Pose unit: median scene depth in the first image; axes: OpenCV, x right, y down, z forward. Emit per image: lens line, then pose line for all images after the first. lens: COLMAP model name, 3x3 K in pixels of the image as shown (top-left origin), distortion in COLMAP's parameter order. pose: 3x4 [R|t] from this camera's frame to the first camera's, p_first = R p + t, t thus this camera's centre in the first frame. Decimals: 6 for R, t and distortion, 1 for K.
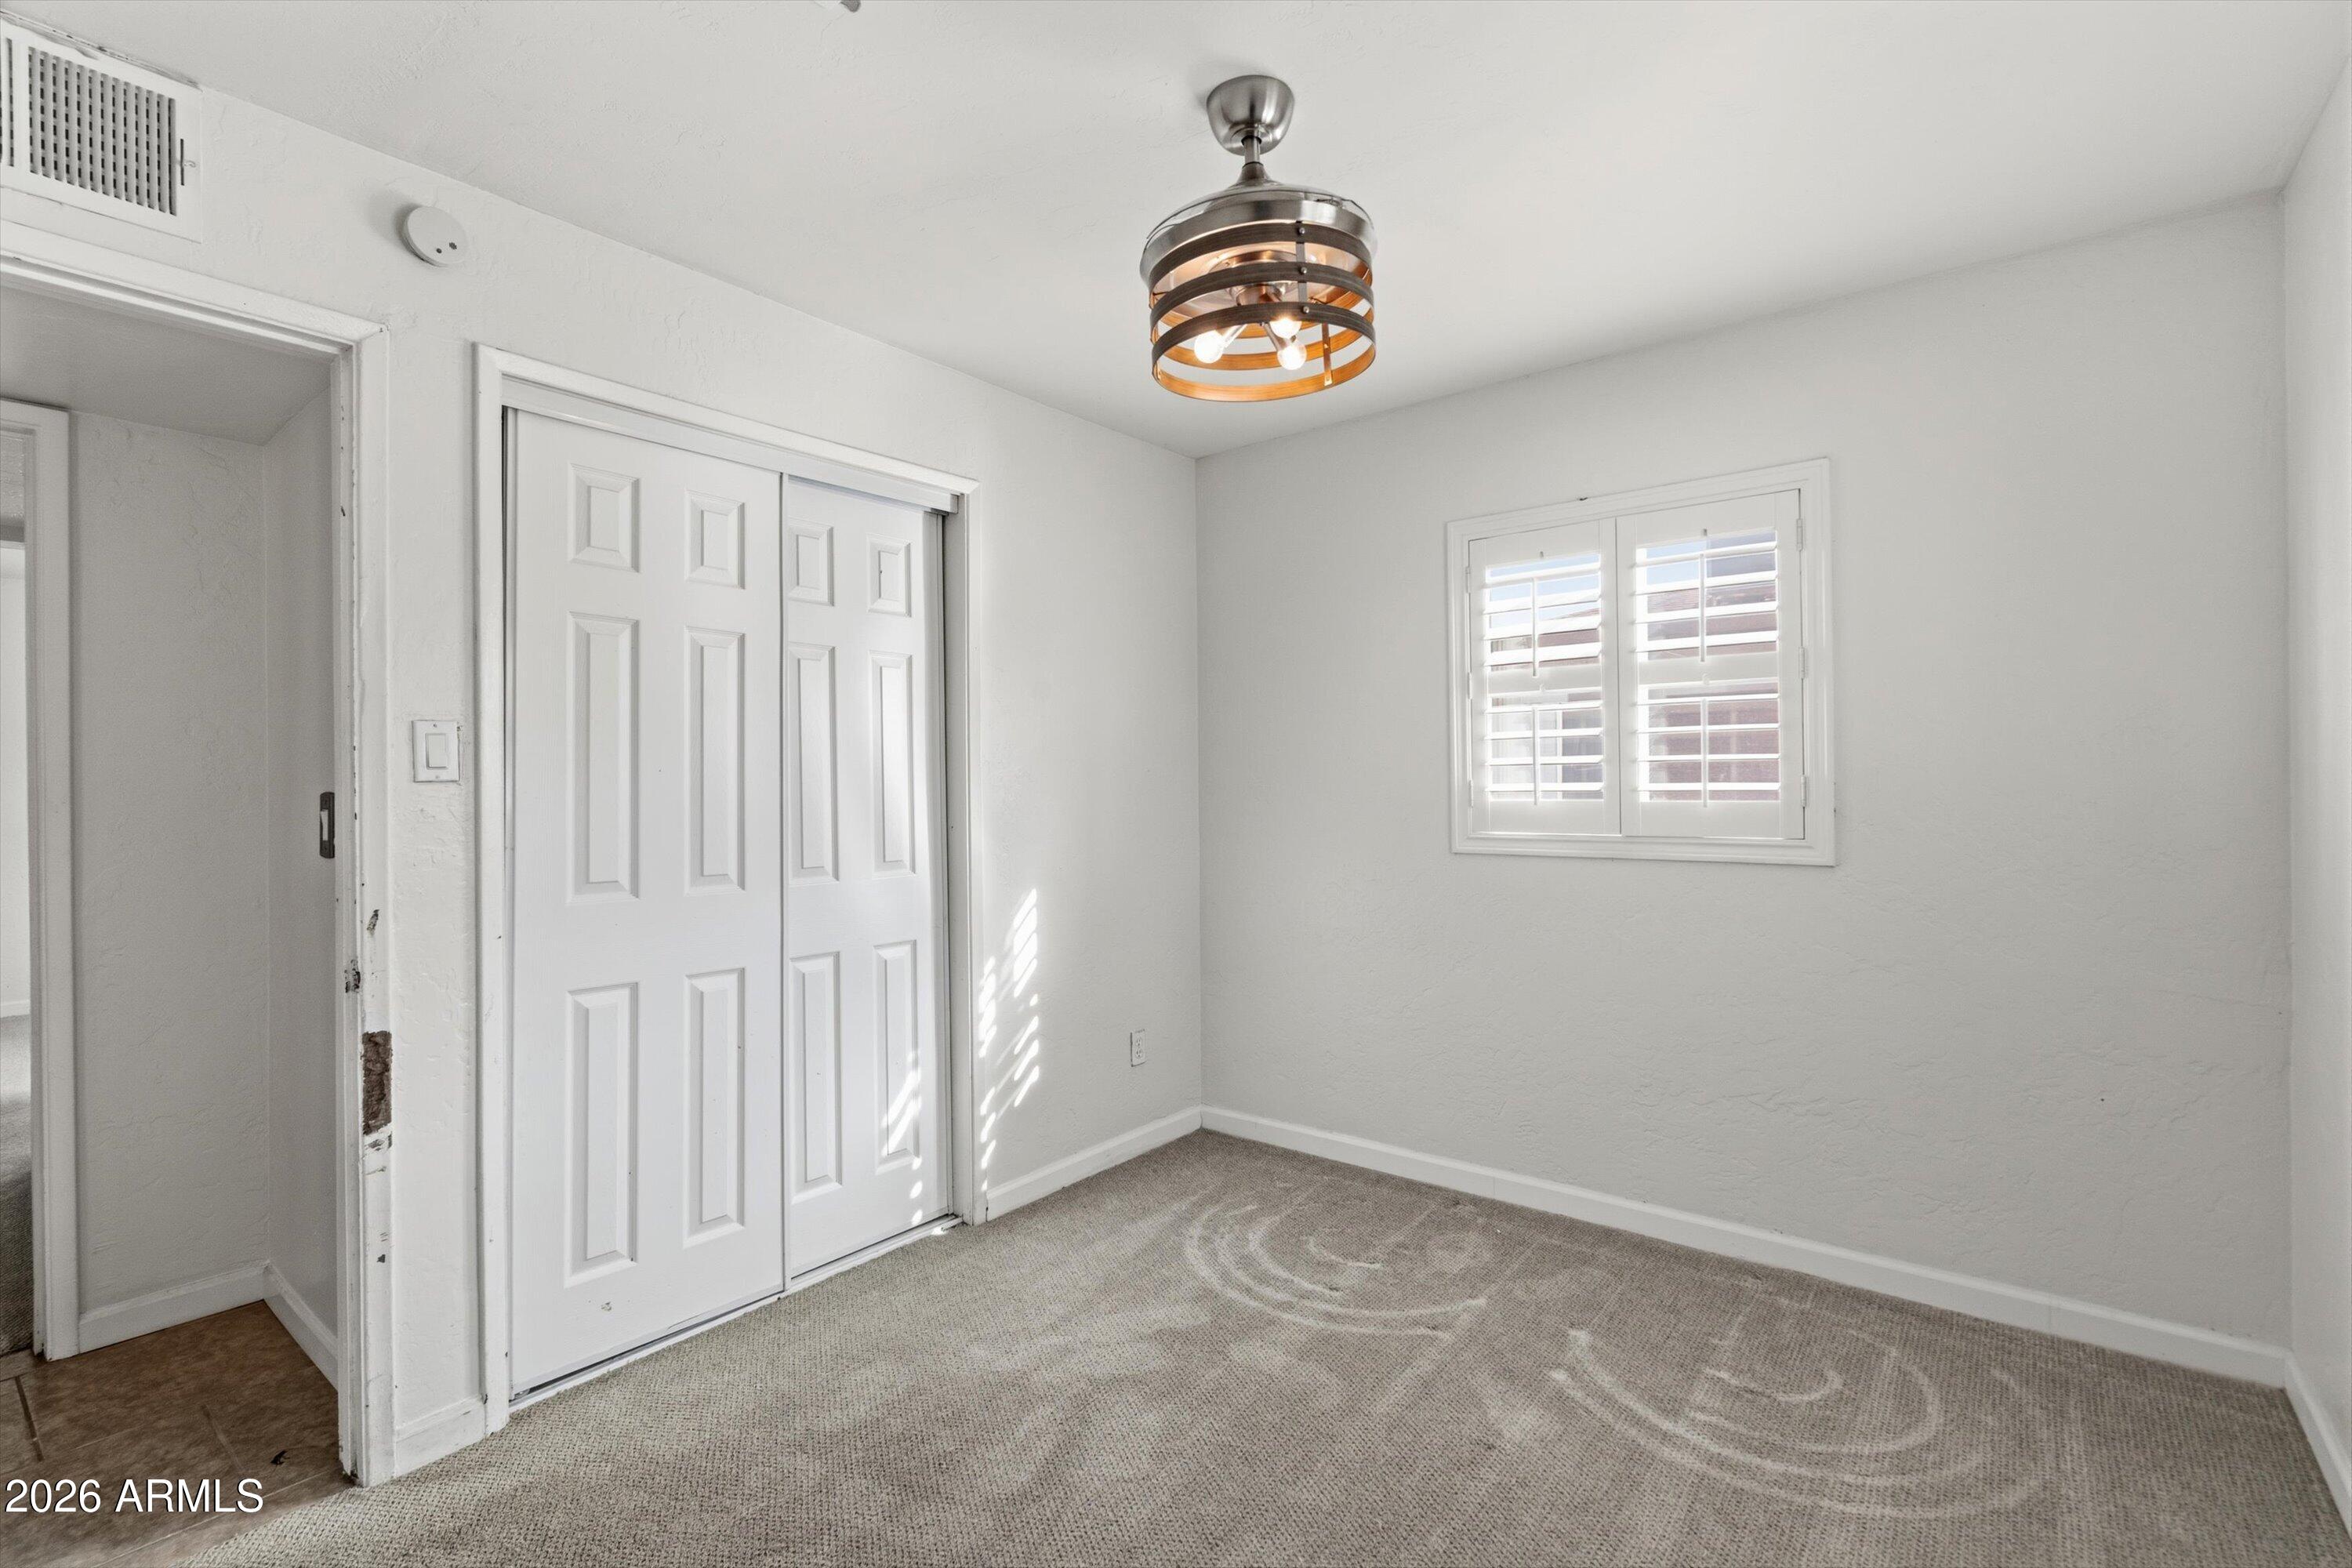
lens RADIAL K [[1078.0, 0, 1177.9], [0, 1078.0, 781.8], [0, 0, 1]] dist [0.005139, -0.000239]
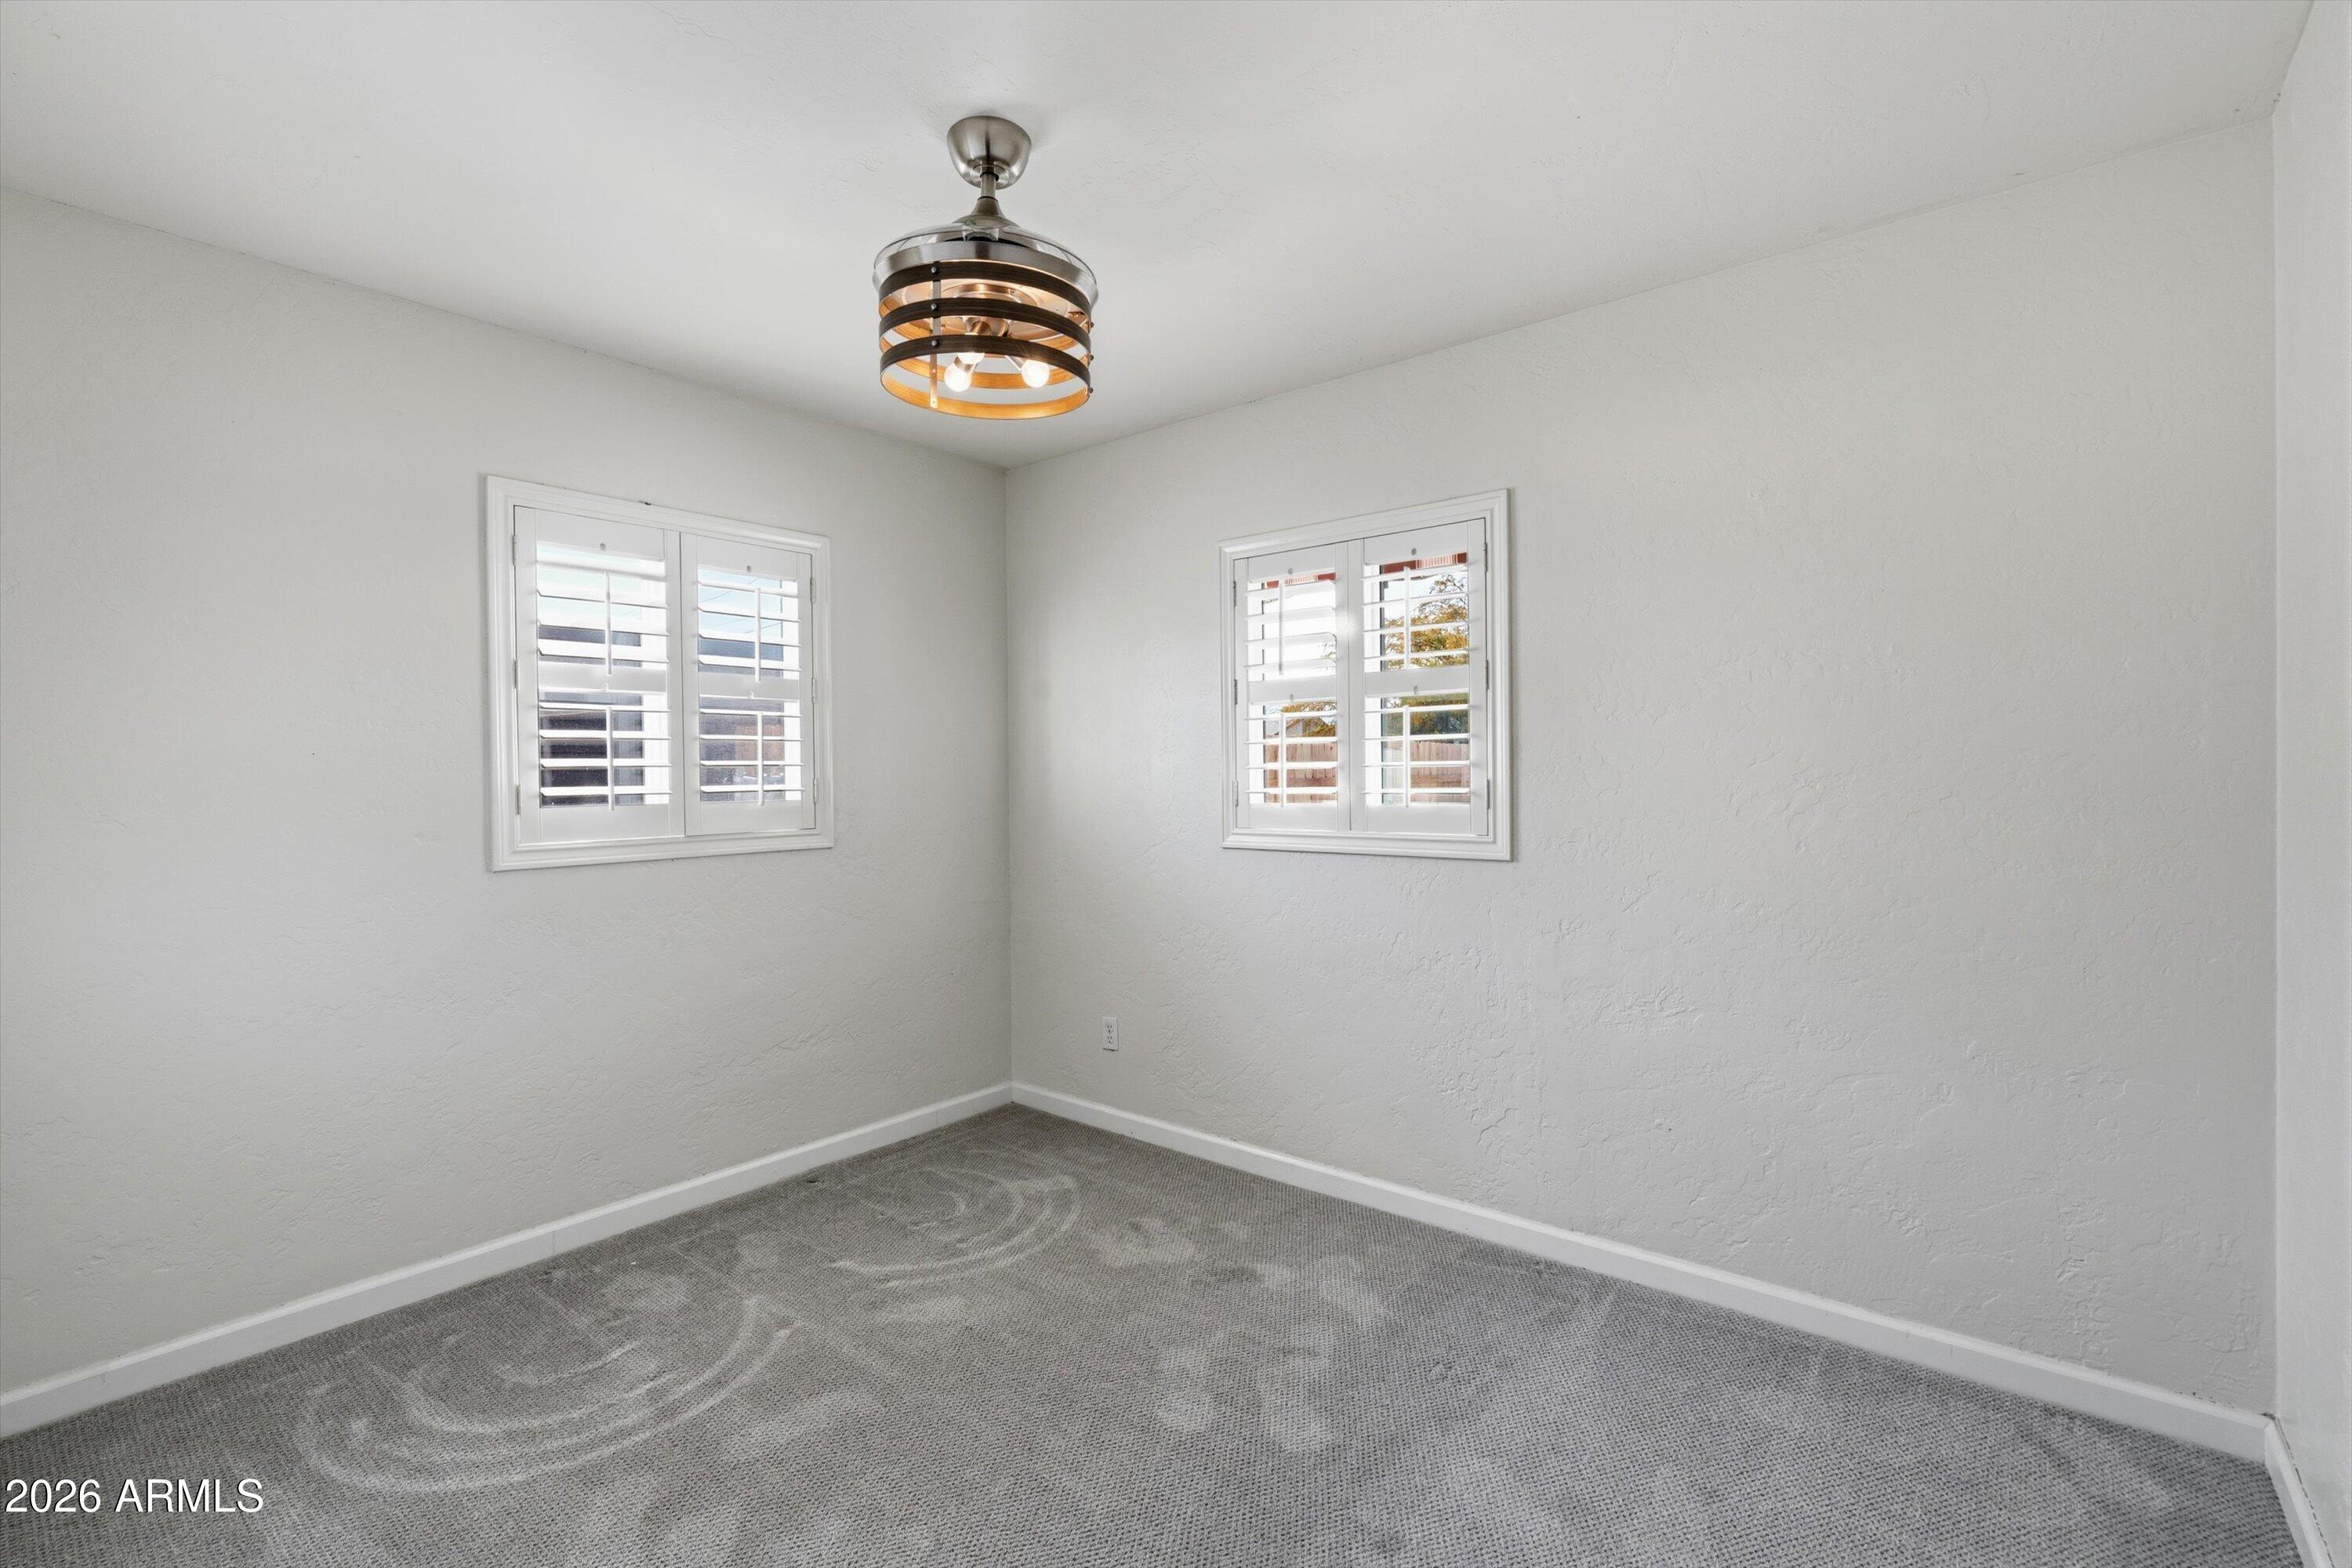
lens RADIAL K [[1078.0, 0, 1170.1], [0, 1078.0, 767.4], [0, 0, 1]] dist [0.005139, -0.000239]
pose [[0.006309, 0.011457, 0.999914, -0.719447], [0.005600, 0.999918, -0.011492, -0.002444], [-0.999964, 0.005672, 0.006245, 0.584225]]
